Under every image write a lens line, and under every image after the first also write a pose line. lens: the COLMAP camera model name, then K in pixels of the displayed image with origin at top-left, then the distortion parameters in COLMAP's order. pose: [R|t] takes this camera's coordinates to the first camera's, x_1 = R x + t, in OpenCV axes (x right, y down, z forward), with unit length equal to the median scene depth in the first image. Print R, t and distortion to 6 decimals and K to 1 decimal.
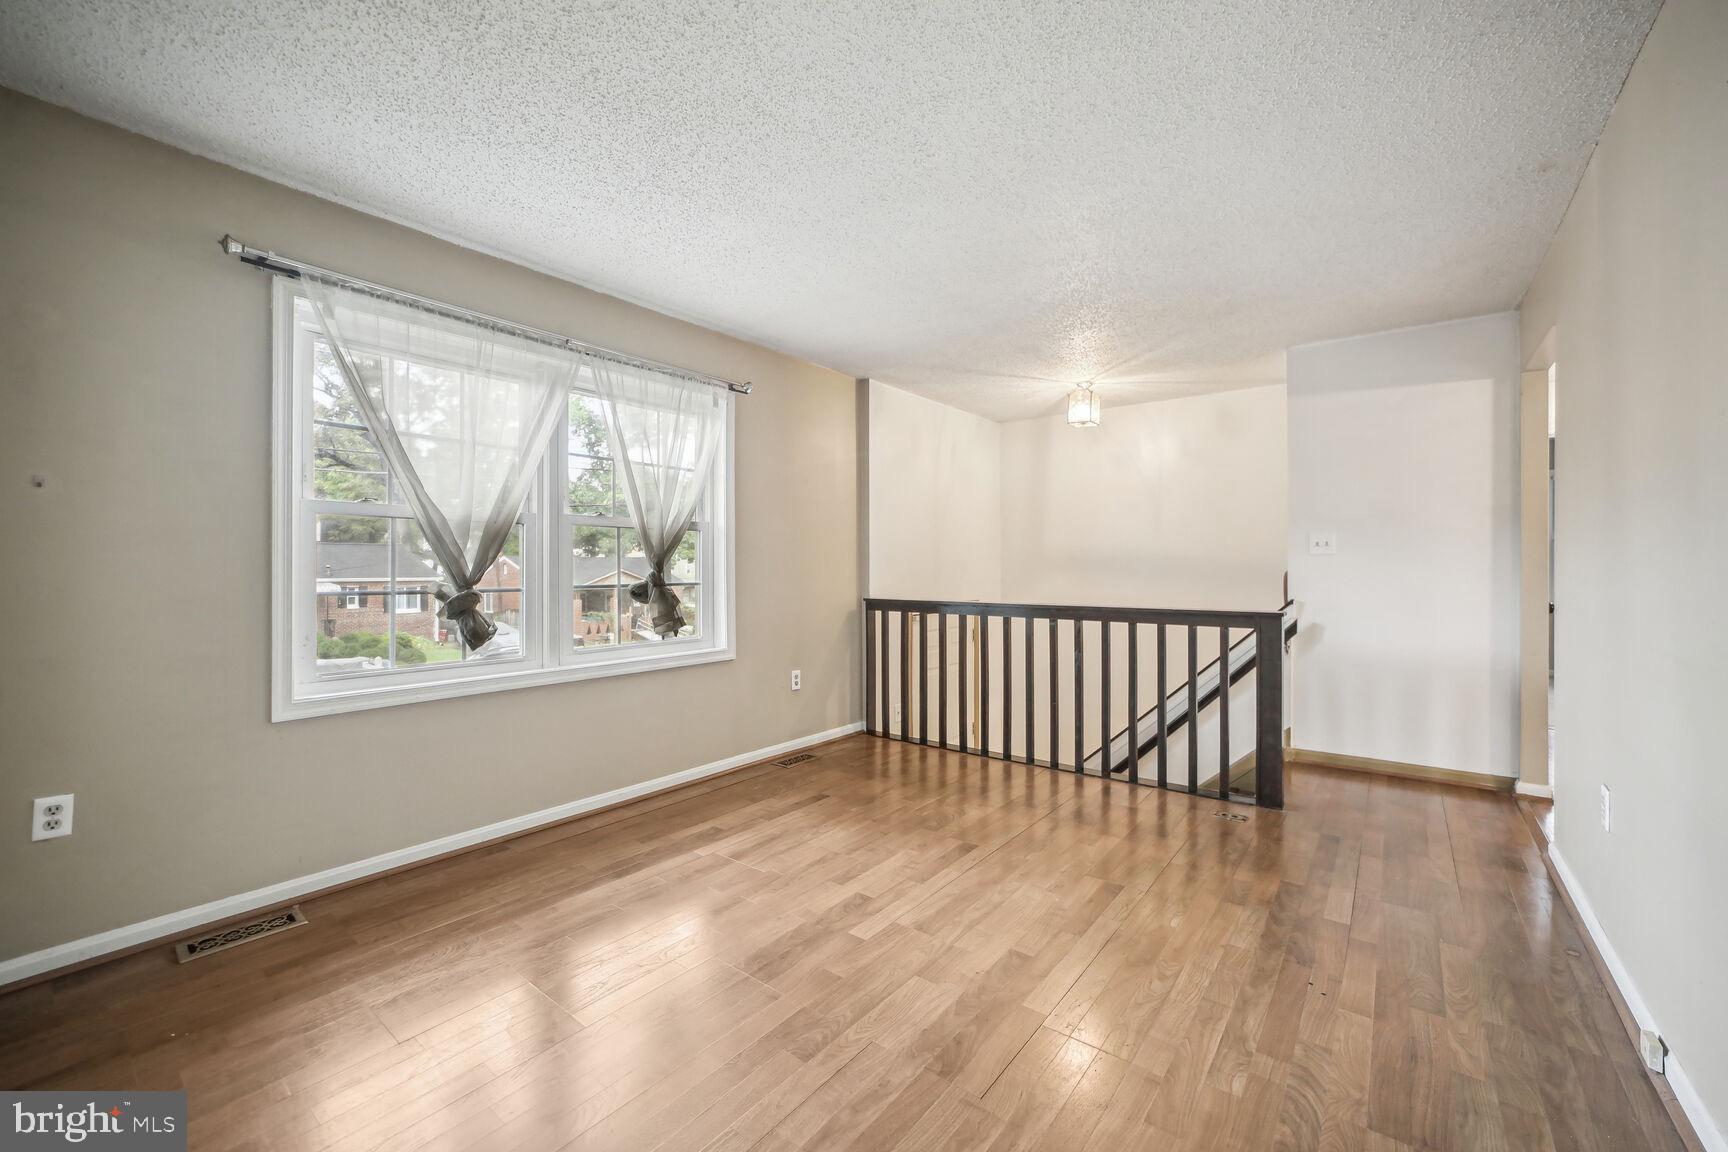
lens RADIAL K [[685.9, 0, 867.9], [0, 685.9, 570.2], [0, 0, 1]] dist [-0.021764, 0.000304]
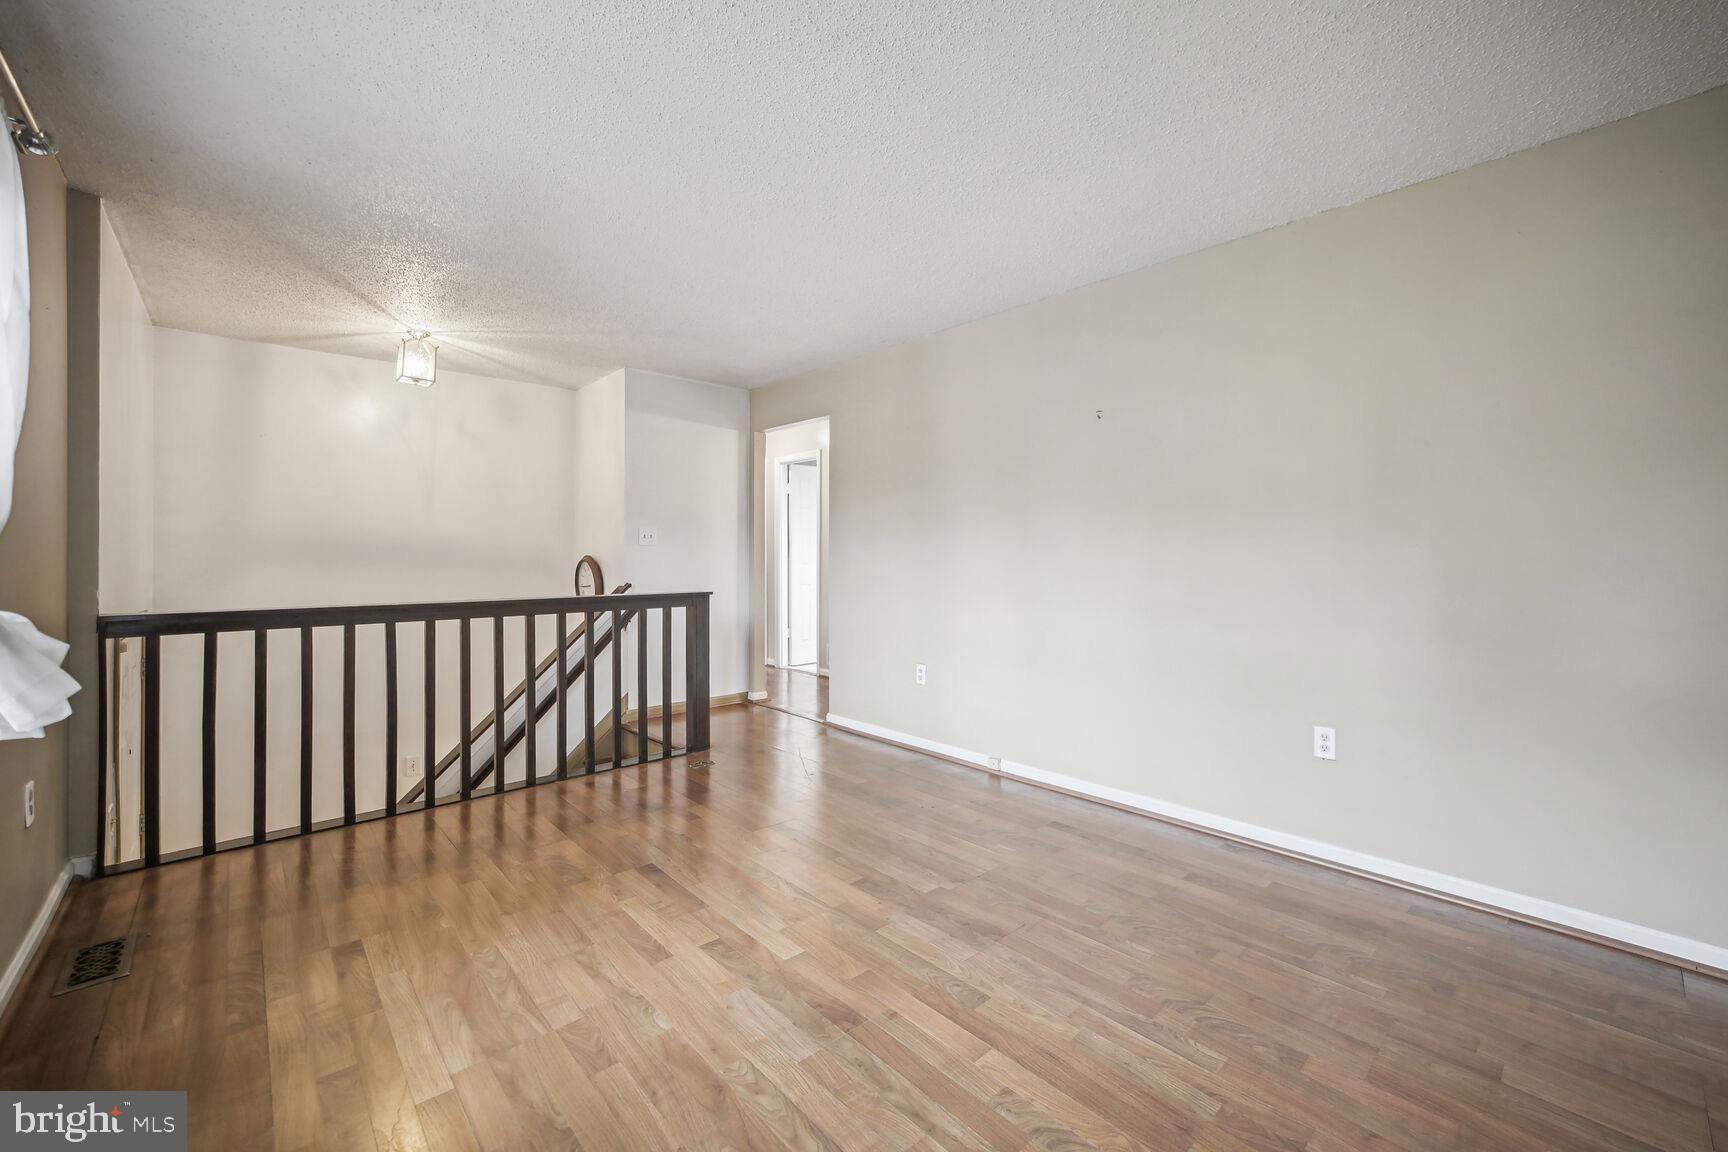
lens RADIAL K [[698.6, 0, 866.9], [0, 698.6, 550.3], [0, 0, 1]] dist [-0.000591, 0.000017]
pose [[0.170156, 0.006044, 0.985399, -0.483315], [0.009026, 0.999930, -0.007692, -0.000349], [-0.985376, 0.010203, 0.170090, 0.383452]]
